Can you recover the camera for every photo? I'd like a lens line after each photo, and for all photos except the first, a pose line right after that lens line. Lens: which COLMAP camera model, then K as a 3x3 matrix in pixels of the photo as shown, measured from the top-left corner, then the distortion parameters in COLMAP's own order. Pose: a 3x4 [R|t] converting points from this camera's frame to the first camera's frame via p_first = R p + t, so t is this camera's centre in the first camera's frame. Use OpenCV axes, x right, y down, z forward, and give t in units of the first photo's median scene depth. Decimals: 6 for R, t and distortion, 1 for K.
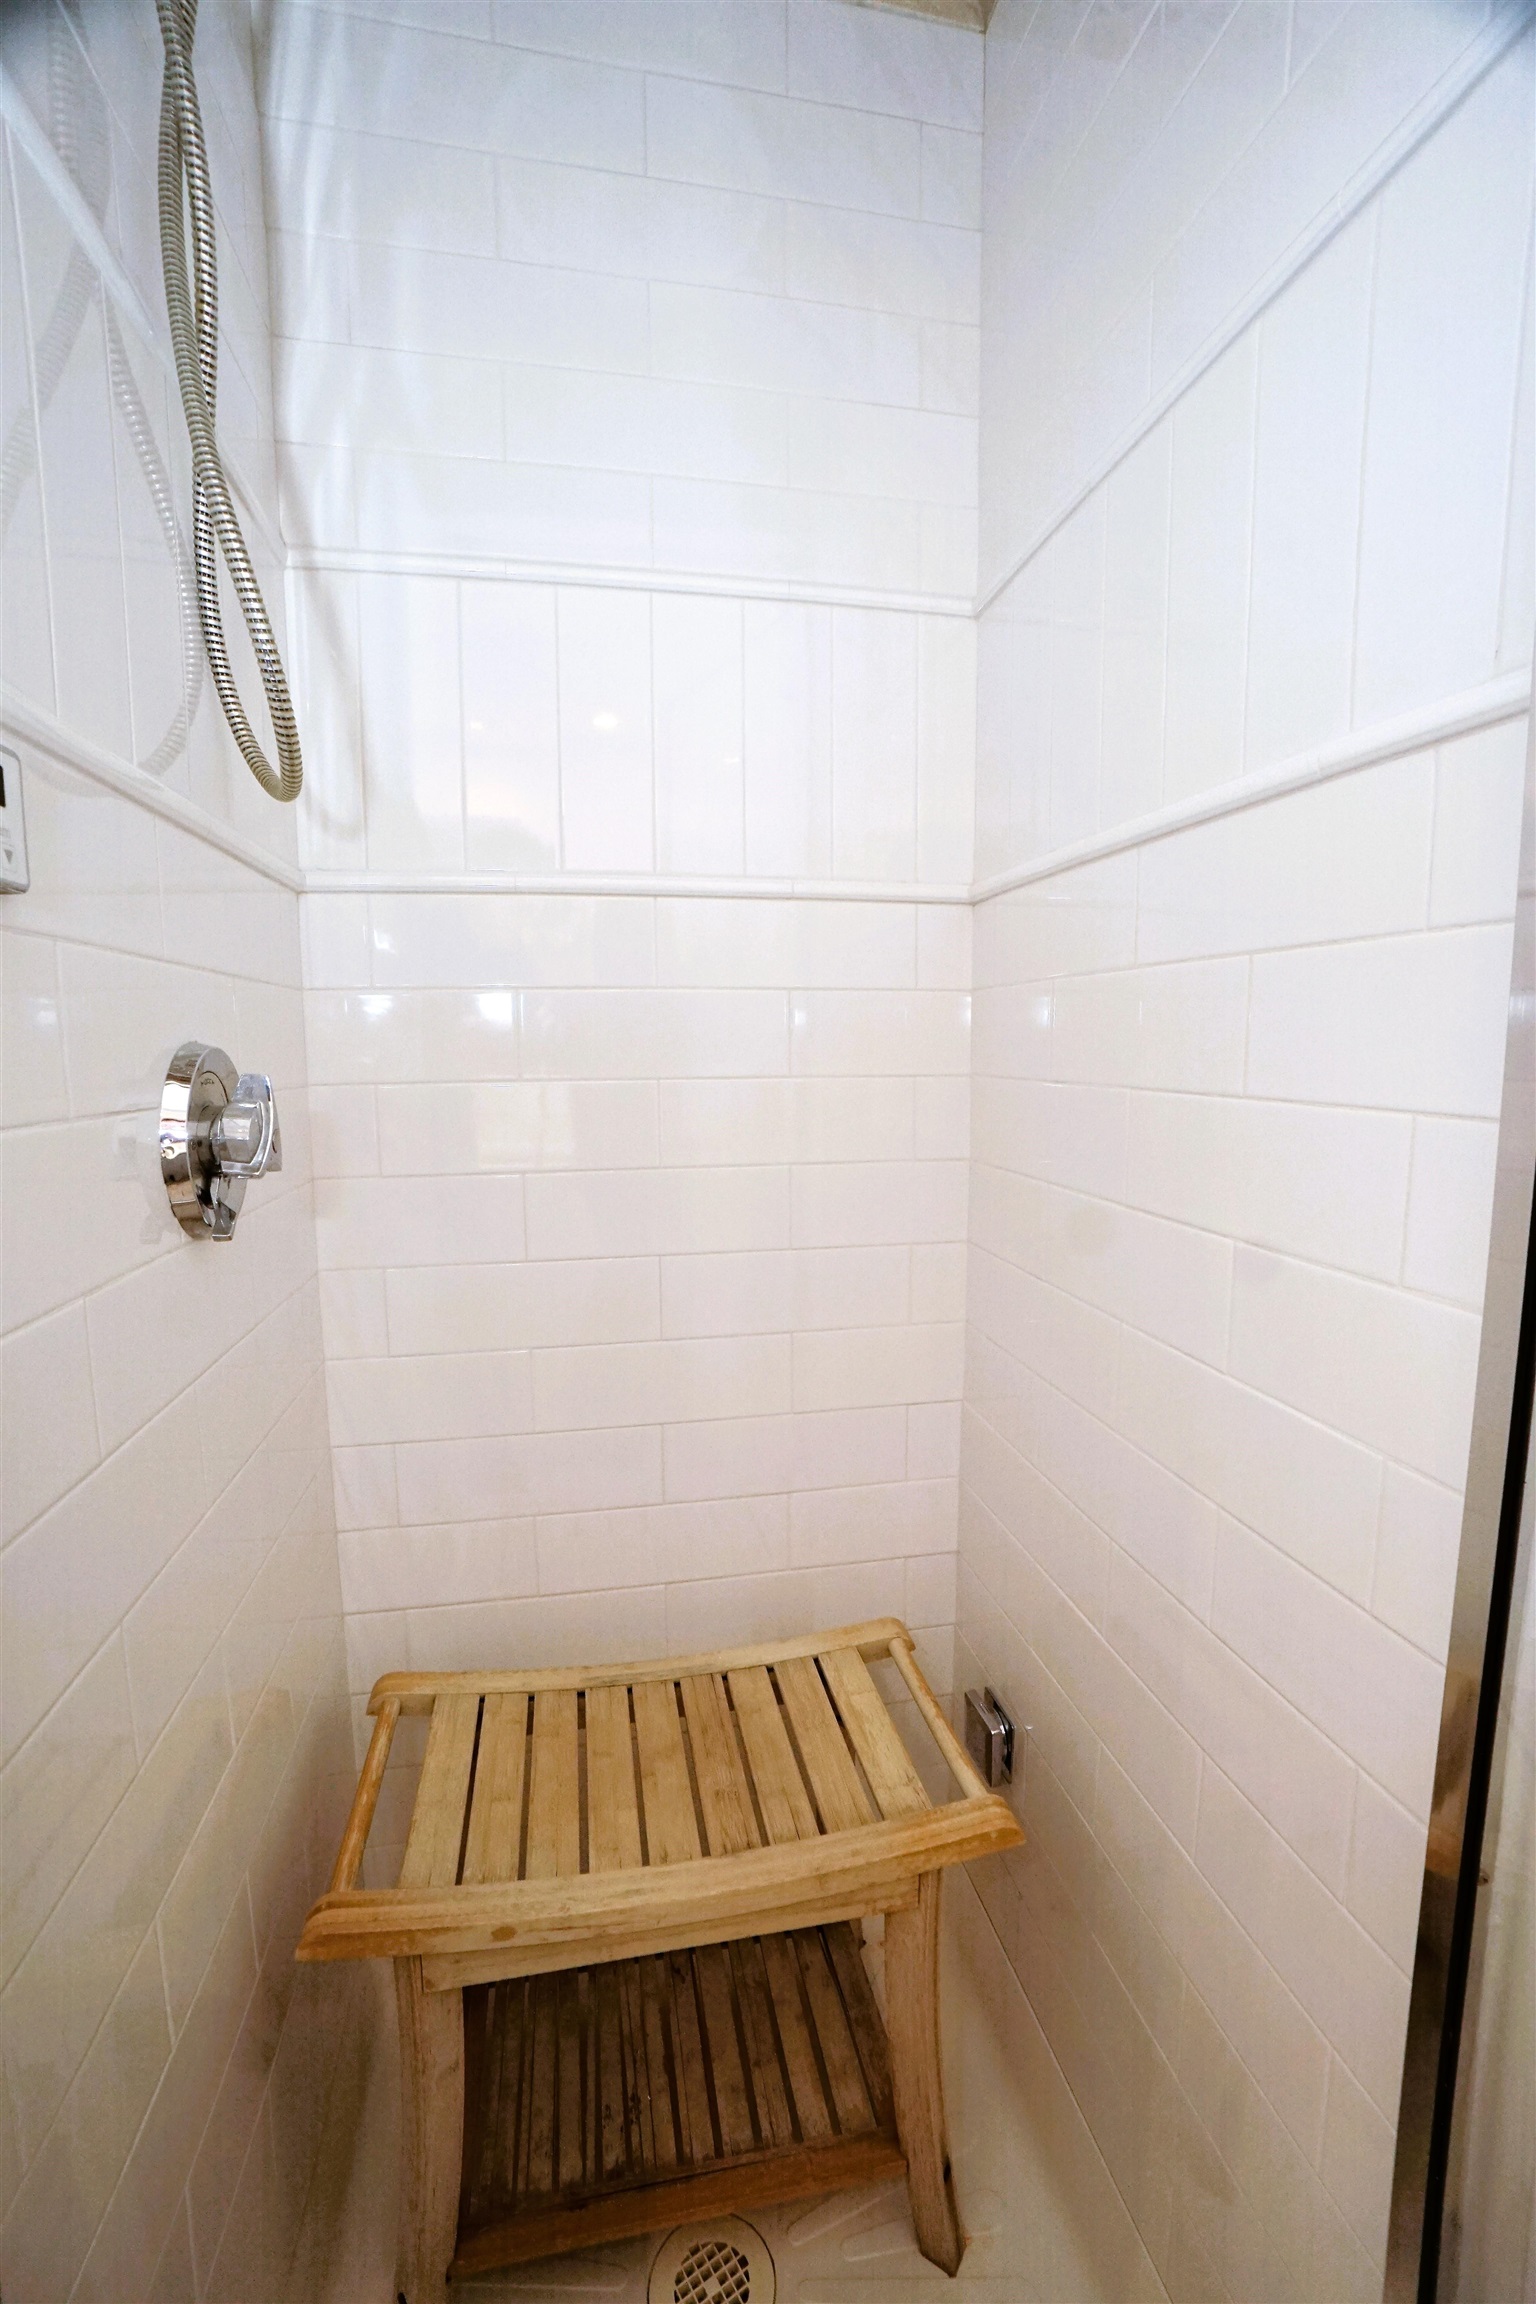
lens RADIAL K [[1016.0, 0, 771.6], [0, 1016.0, 1157.2], [0, 0, 1]] dist [-0.060961, 0.022985]
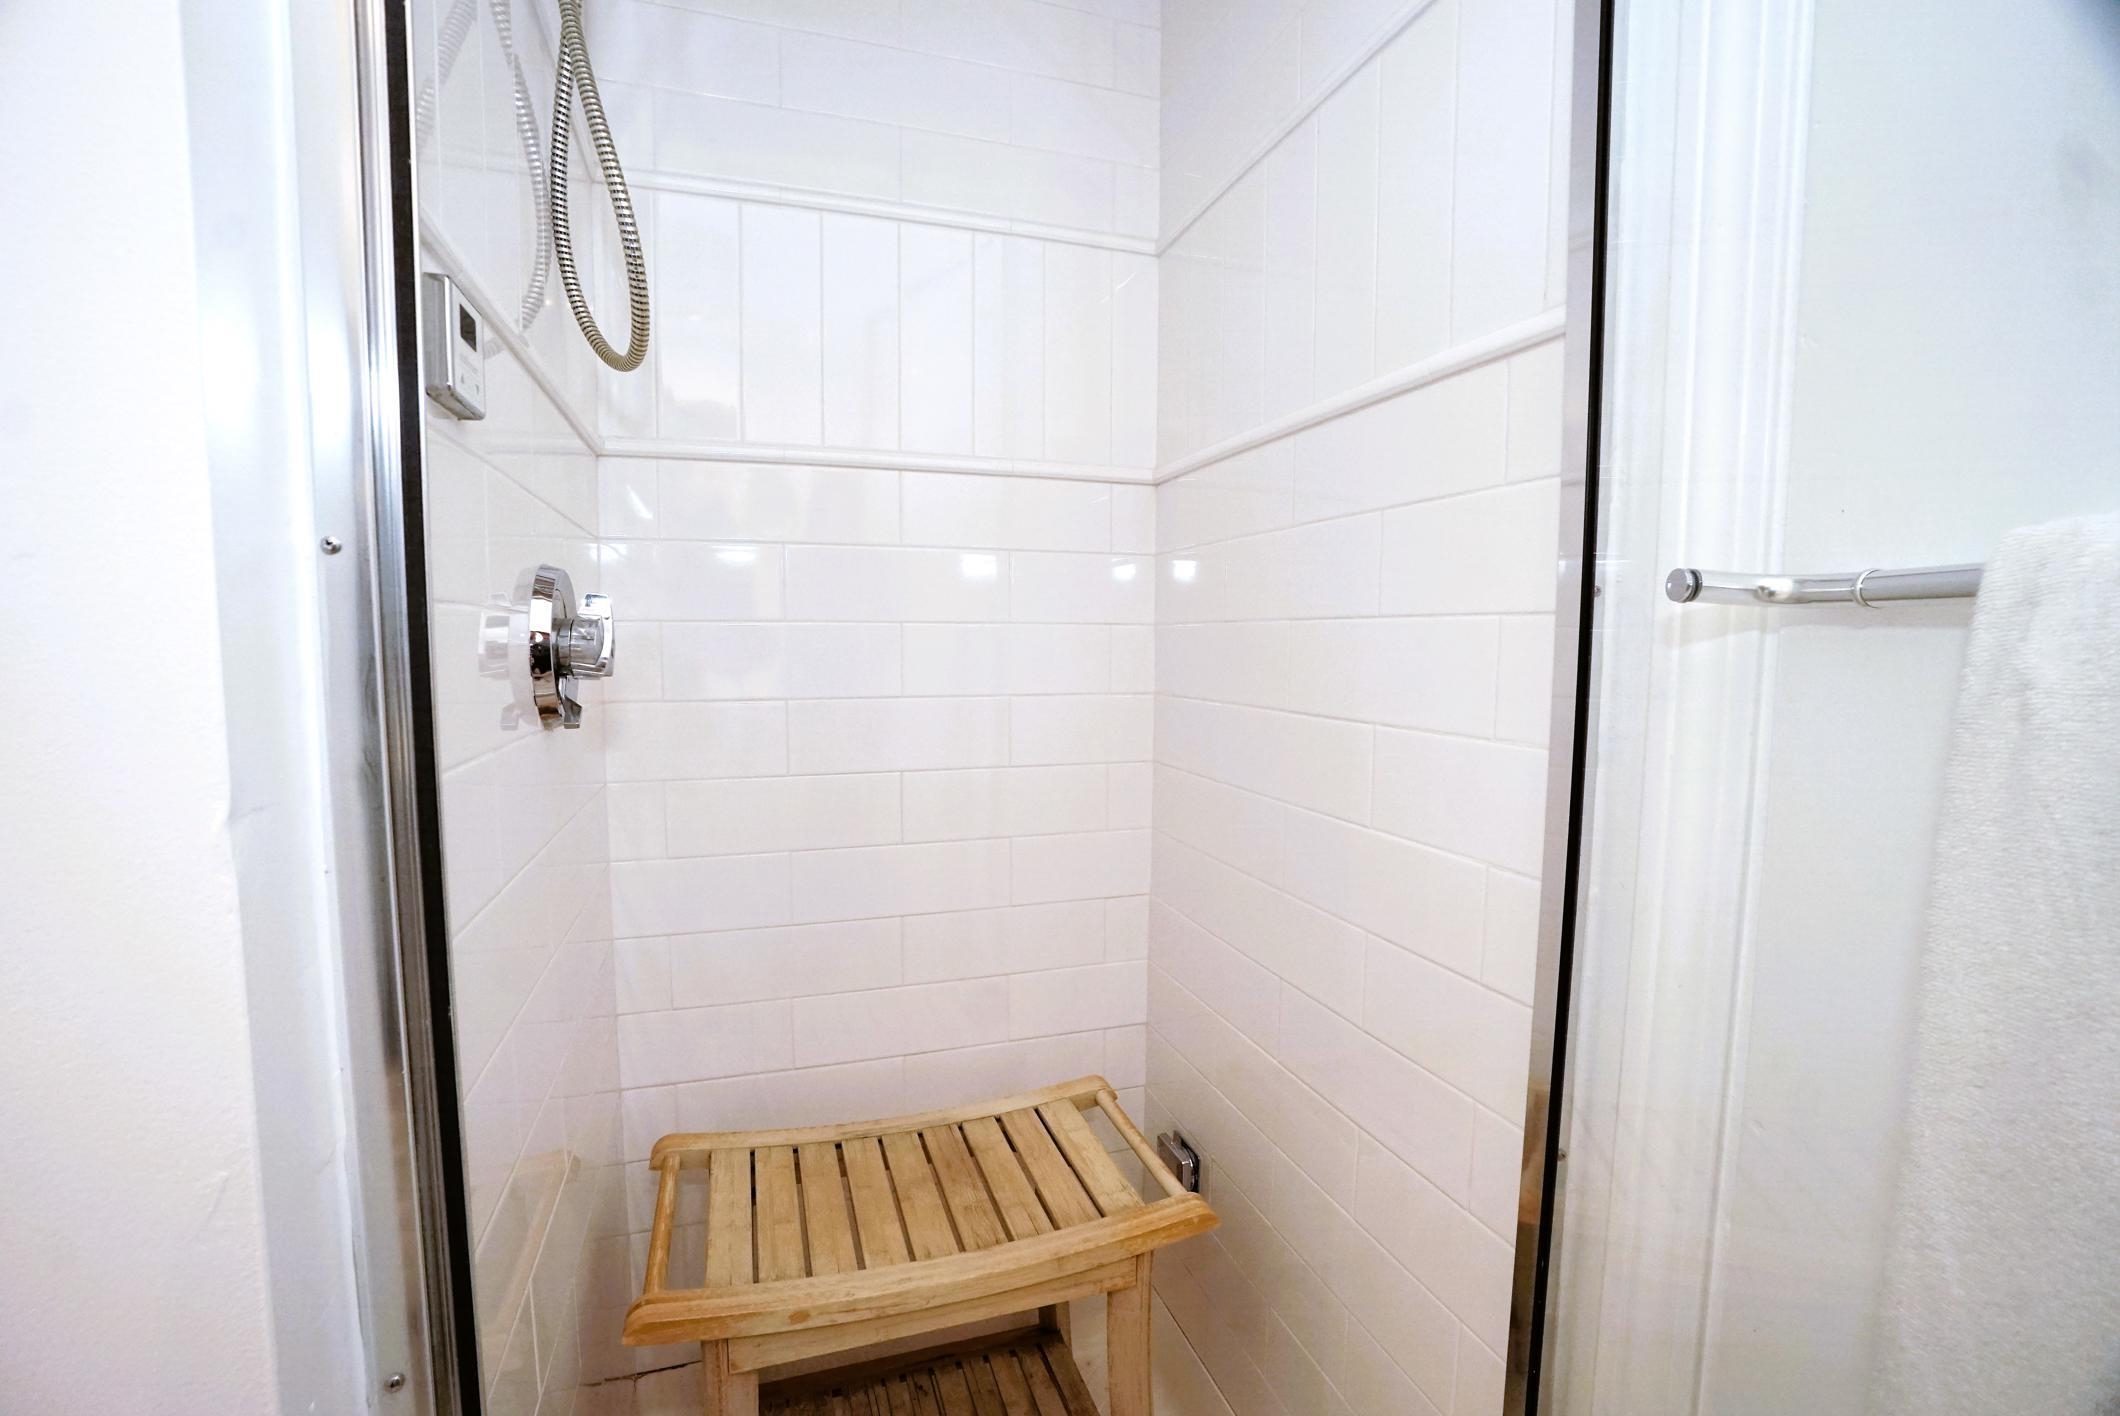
lens RADIAL K [[934.9, 0, 1048.4], [0, 934.9, 705.7], [0, 0, 1]] dist [-0.060961, 0.022985]
pose [[0.992909, -0.000743, 0.118871, -0.090977], [0.005373, 0.999239, -0.038631, 0.083659], [-0.118752, 0.038996, 0.992158, -0.136501]]
